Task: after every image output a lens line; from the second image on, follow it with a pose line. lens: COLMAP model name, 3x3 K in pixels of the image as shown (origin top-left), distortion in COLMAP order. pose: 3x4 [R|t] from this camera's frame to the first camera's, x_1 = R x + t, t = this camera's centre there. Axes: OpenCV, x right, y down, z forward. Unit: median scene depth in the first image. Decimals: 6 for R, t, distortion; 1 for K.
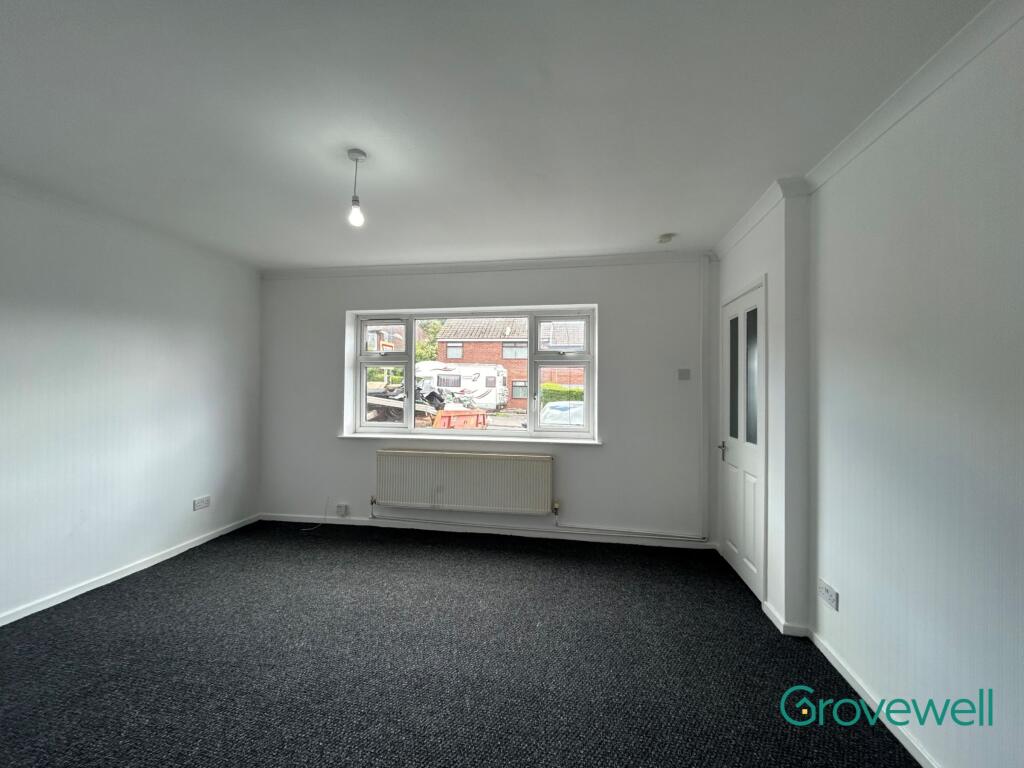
lens RADIAL K [[416.6, 0, 511.5], [0, 416.6, 382.7], [0, 0, 1]] dist [0.000944, 0.000419]
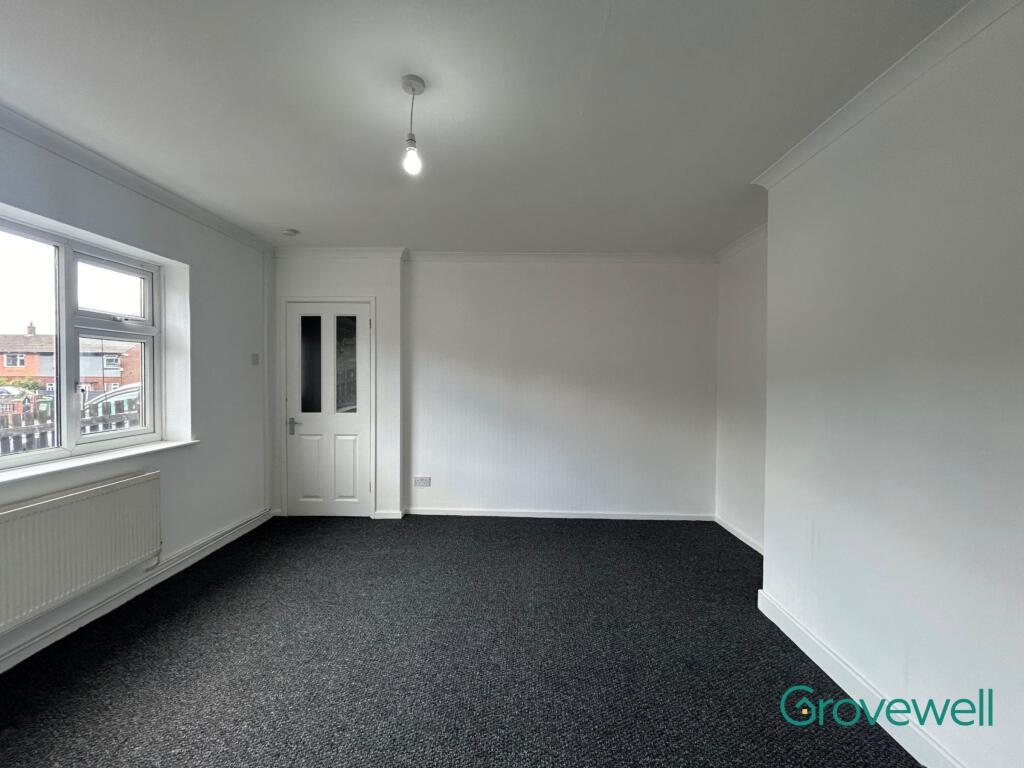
lens RADIAL K [[416.6, 0, 511.5], [0, 416.6, 382.7], [0, 0, 1]] dist [0.000944, 0.000419]
pose [[-0.156982, -0.024438, 0.987299, -0.797156], [-0.015265, 0.999634, 0.022316, 0.005950], [-0.987483, -0.011568, -0.157298, 0.614369]]
